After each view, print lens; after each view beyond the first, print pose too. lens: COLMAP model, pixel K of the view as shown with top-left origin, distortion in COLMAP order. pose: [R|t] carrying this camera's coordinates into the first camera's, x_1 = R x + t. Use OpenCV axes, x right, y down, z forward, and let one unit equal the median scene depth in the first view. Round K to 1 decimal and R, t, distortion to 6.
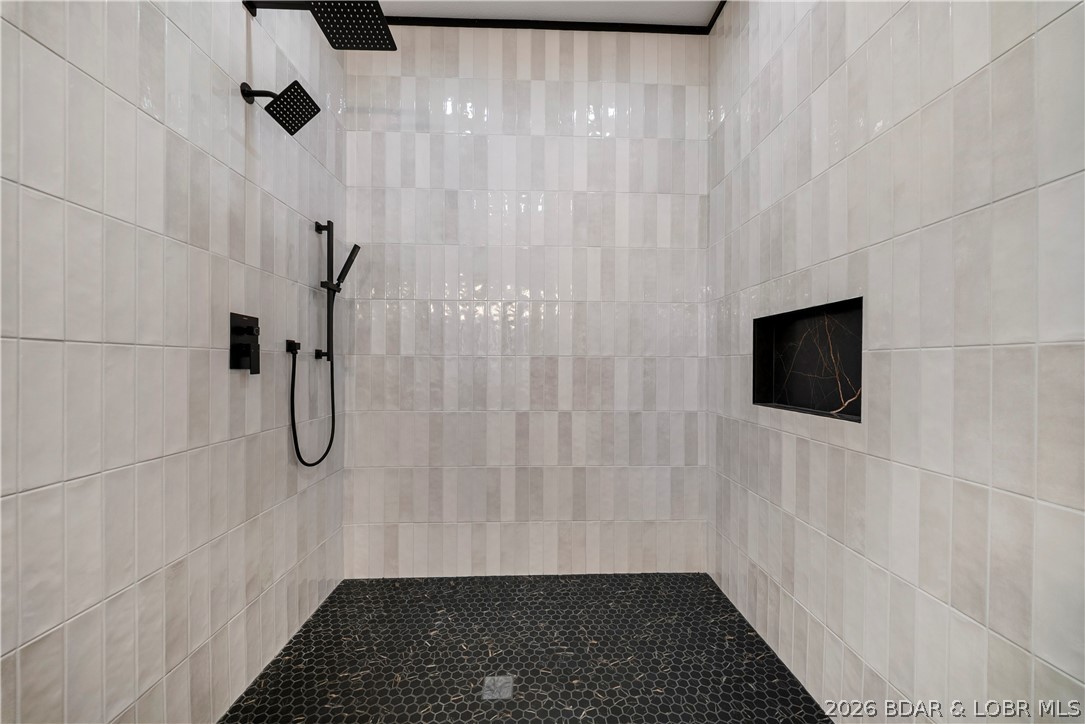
lens RADIAL K [[388.7, 0, 541.5], [0, 388.7, 363.1], [0, 0, 1]] dist [0.018383, -0.010709]
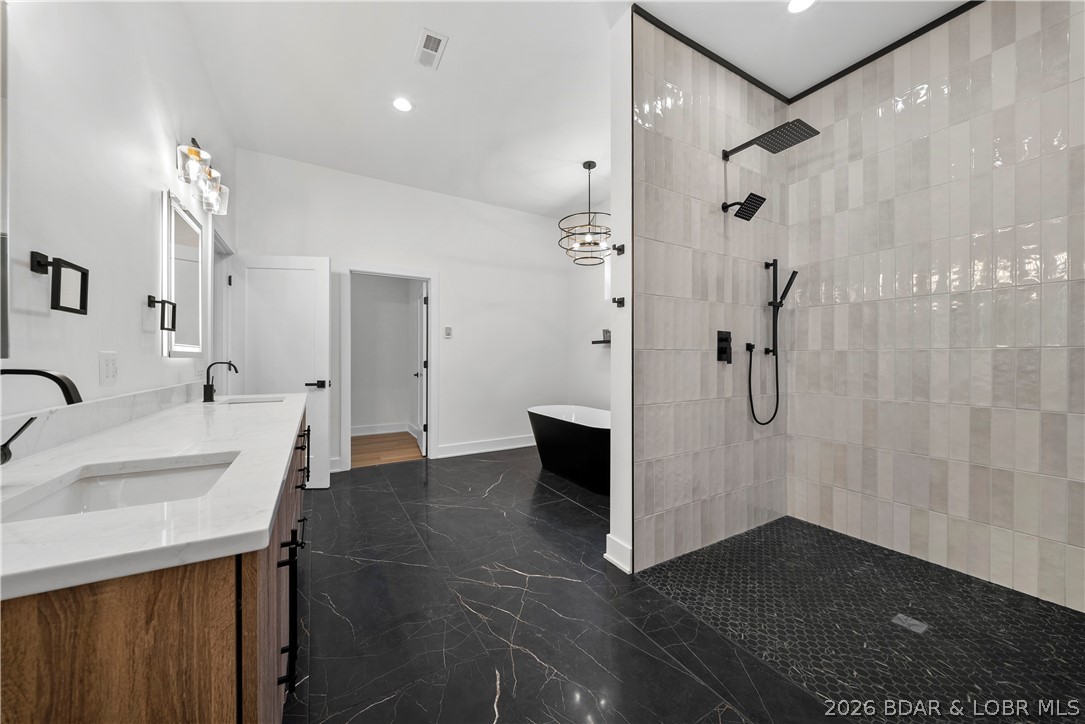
lens RADIAL K [[379.6, 0, 542.5], [0, 379.6, 362.0], [0, 0, 1]] dist [0.000314, -0.003048]
pose [[0.470202, 0.006325, -0.882536, 0.289655], [0.007792, 0.999906, 0.011317, -0.004292], [0.882525, -0.012198, 0.470108, -0.414692]]
